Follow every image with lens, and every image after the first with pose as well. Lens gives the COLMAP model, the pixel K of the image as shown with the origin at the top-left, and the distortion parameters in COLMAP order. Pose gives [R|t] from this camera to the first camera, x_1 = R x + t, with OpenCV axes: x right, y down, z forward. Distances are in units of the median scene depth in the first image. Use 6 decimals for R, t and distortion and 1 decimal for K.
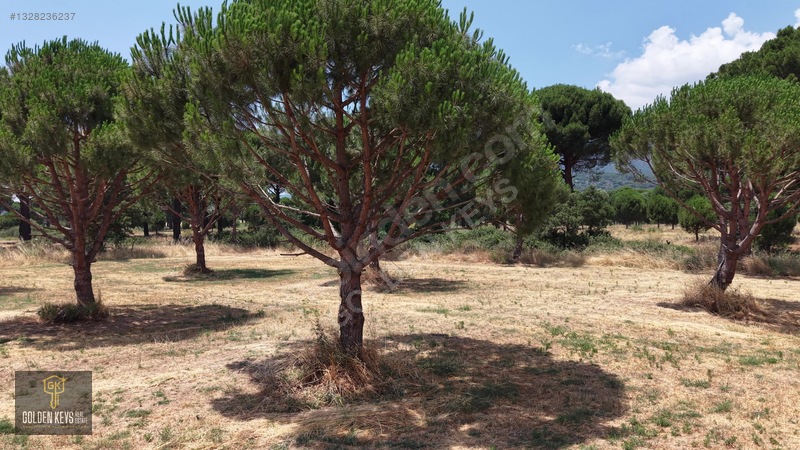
lens RADIAL K [[535.7, 0, 397.2], [0, 535.7, 225.0], [0, 0, 1]] dist [0.022873, -0.010437]
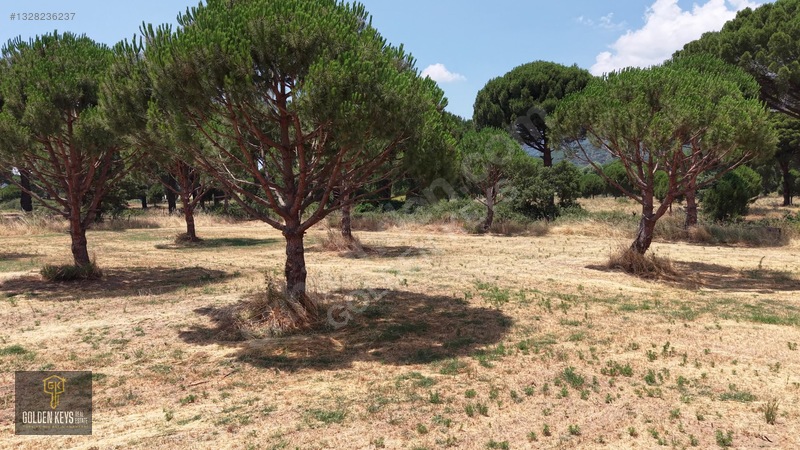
lens RADIAL K [[535.7, 0, 400.3], [0, 535.7, 221.5], [0, 0, 1]] dist [0.022873, -0.010437]
pose [[0.999996, -0.000588, 0.002754, 0.100282], [0.000466, 0.999023, 0.044180, 0.003026], [-0.002778, -0.044178, 0.999020, -0.149335]]
